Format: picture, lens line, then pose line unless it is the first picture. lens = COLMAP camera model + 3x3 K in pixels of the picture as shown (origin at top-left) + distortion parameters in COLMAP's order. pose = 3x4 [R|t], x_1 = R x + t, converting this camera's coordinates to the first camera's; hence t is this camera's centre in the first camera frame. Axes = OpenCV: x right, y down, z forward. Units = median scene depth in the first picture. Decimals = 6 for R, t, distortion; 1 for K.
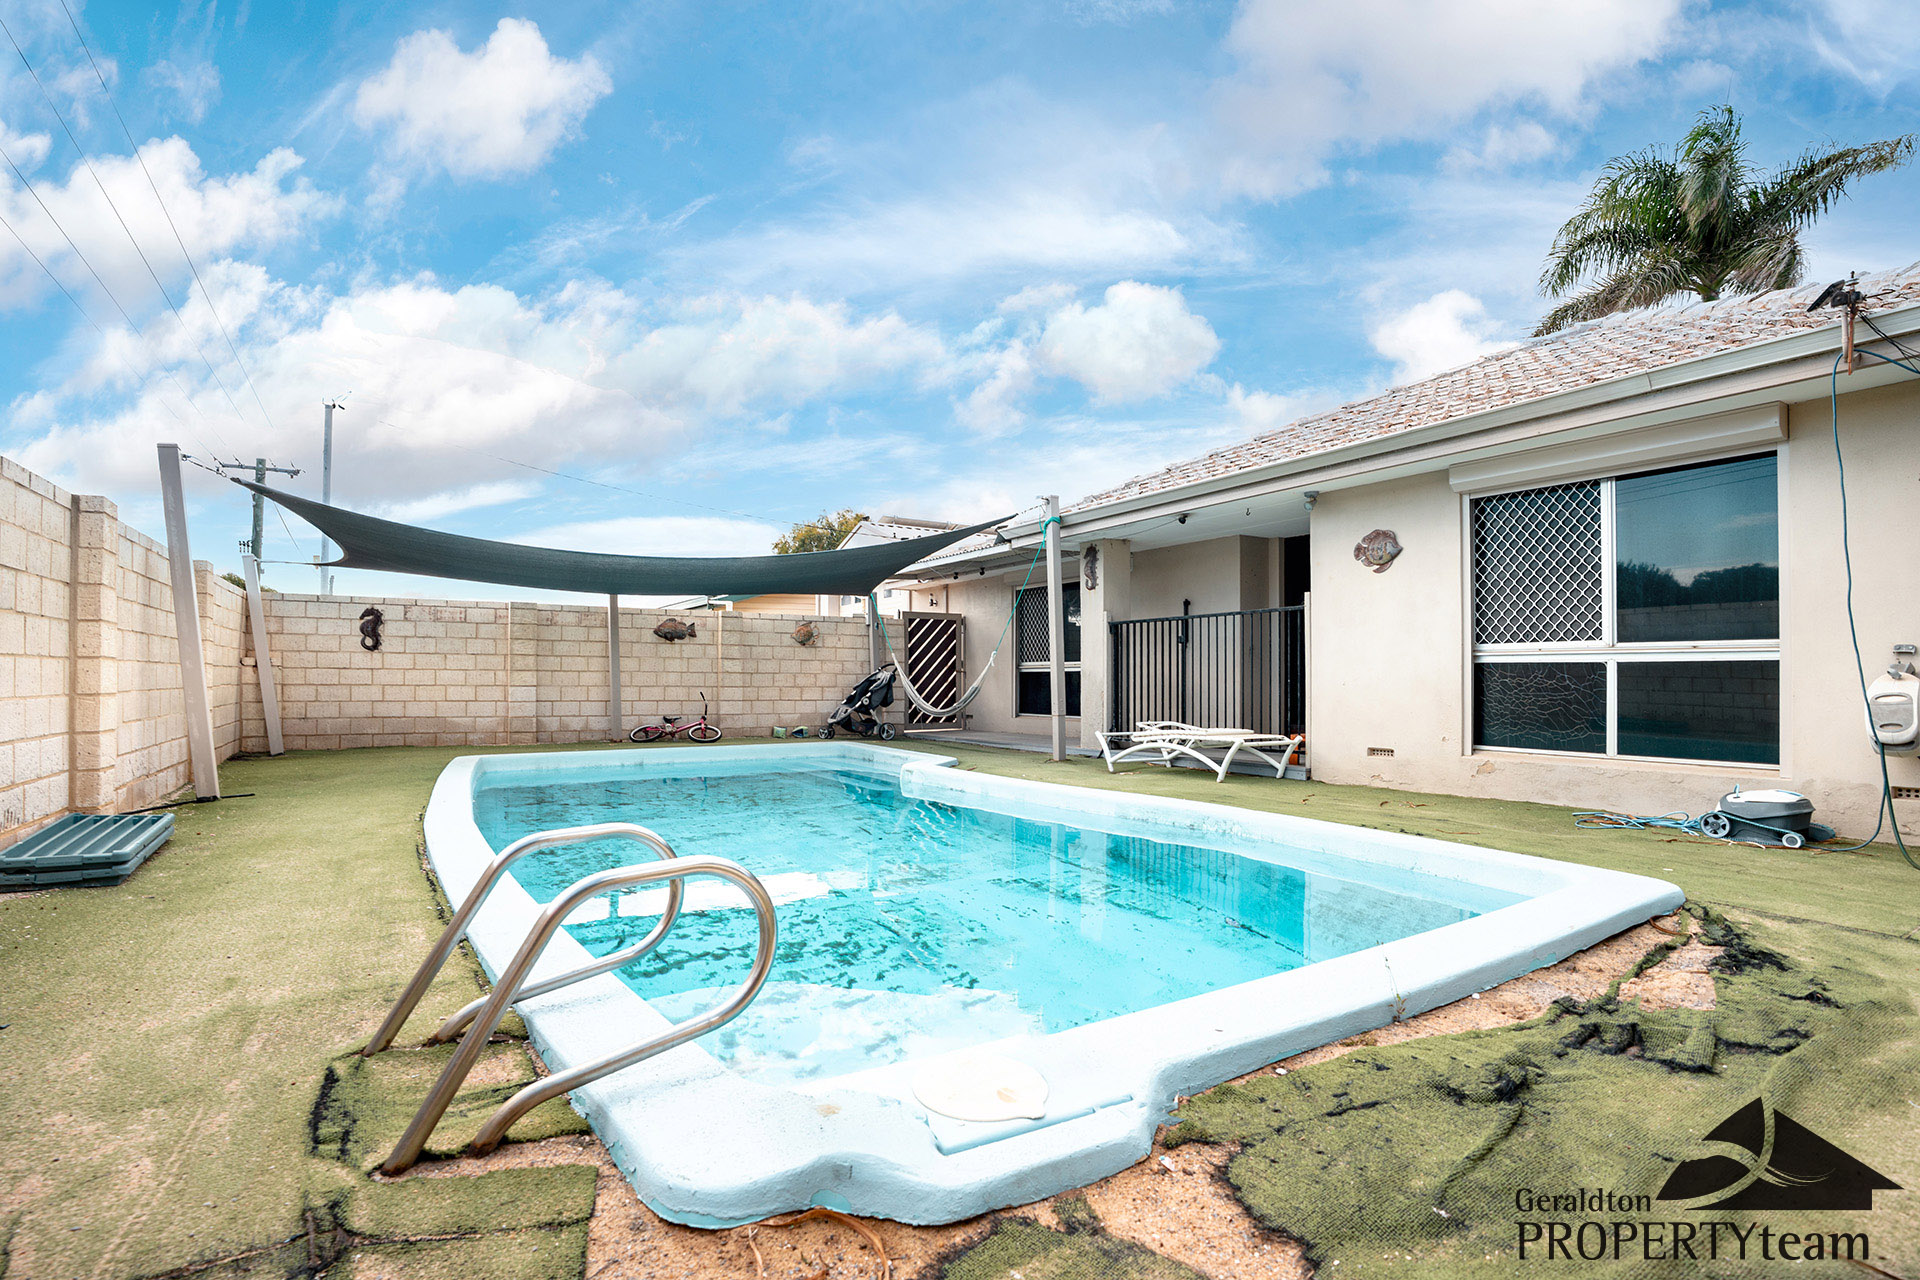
lens RADIAL K [[922.0, 0, 961.9], [0, 922.0, 649.6], [0, 0, 1]] dist [0.000712, 0.000607]
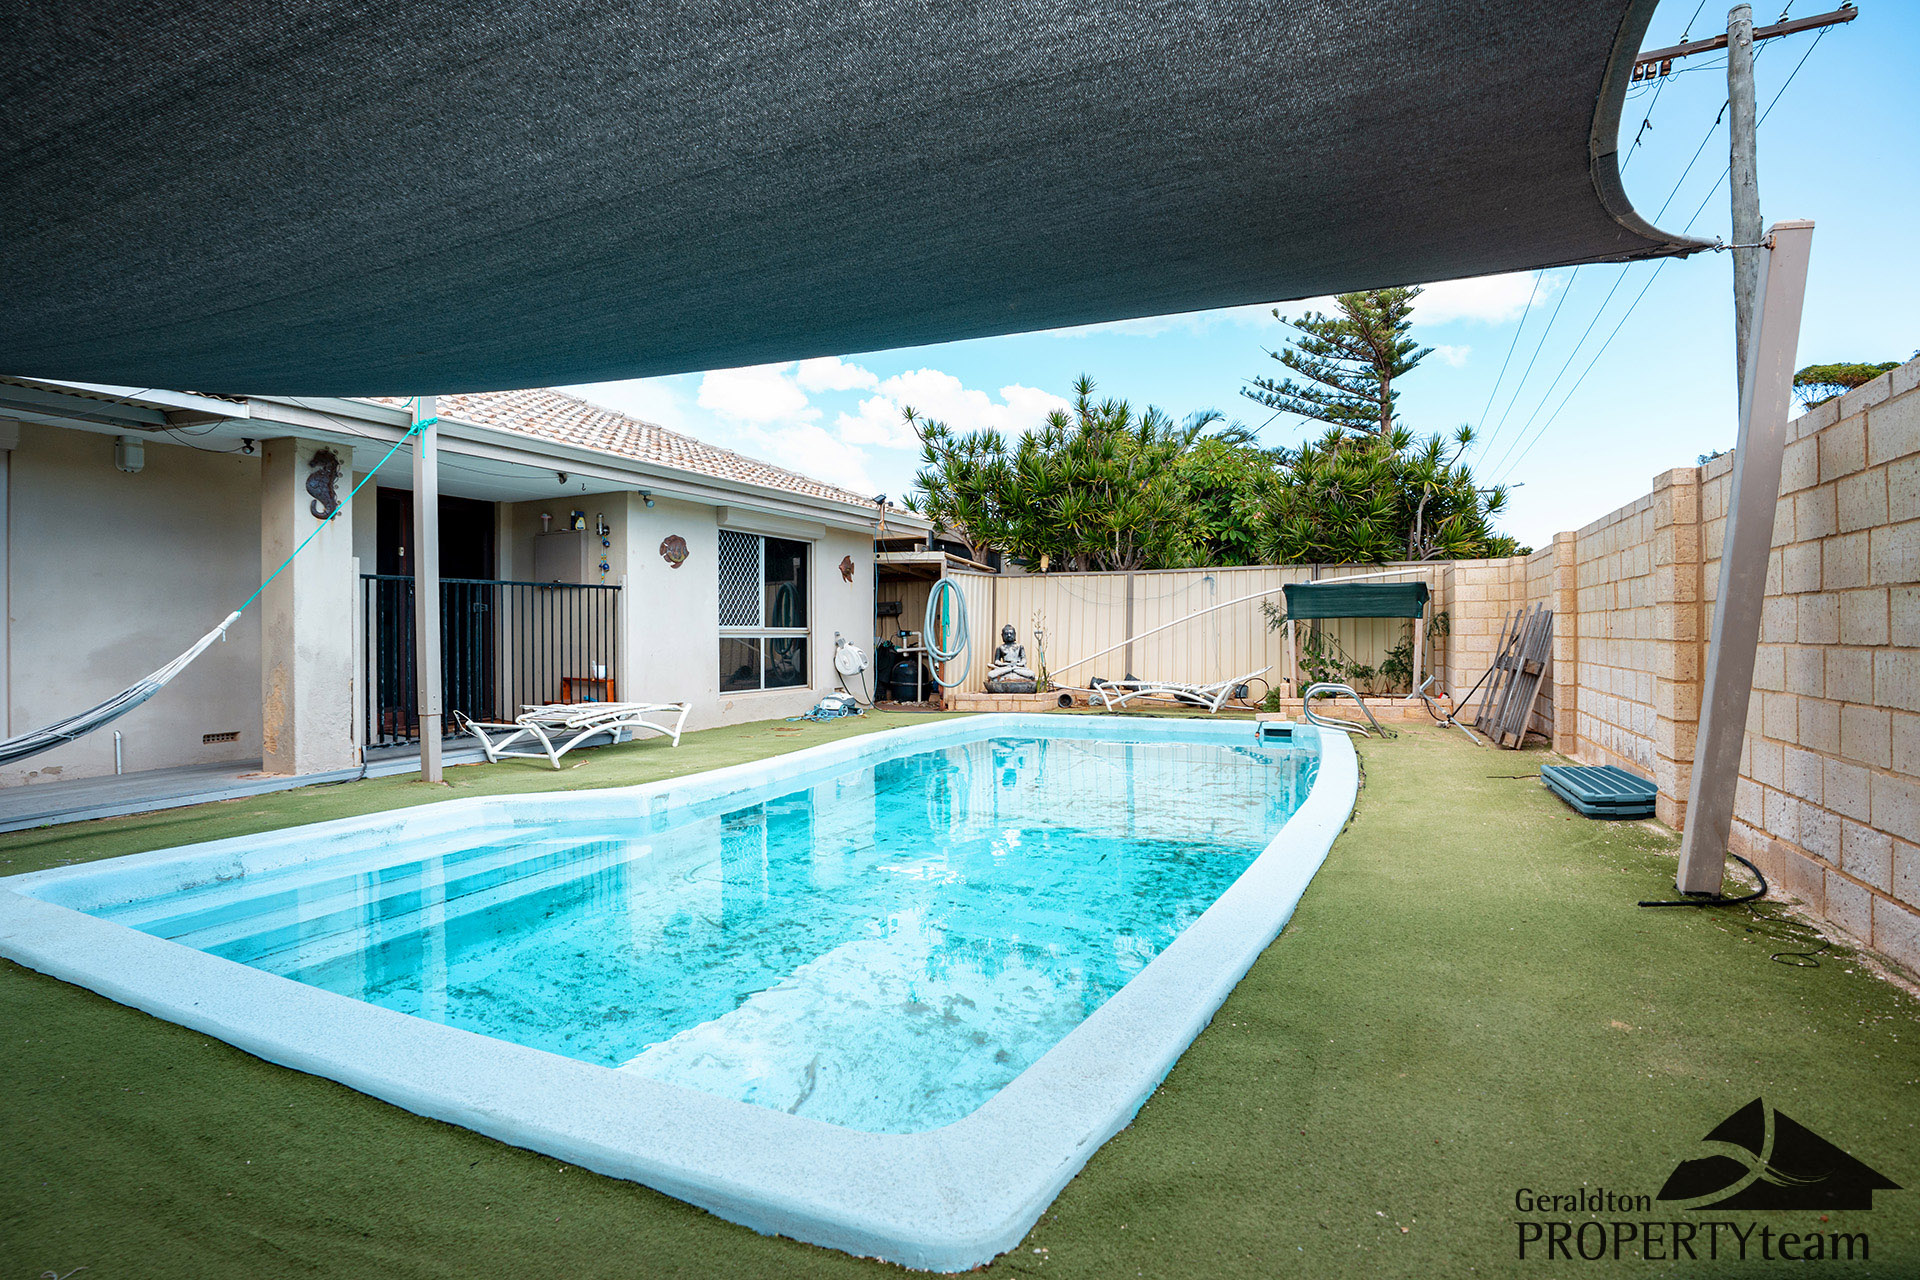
lens RADIAL K [[922.0, 0, 961.9], [0, 922.0, 649.6], [0, 0, 1]] dist [0.000712, 0.000607]
pose [[-0.528943, 0.001352, 0.848656, -0.849287], [-0.001511, 0.999996, -0.002534, 0.032160], [-0.848656, -0.002622, -0.528939, 1.332267]]
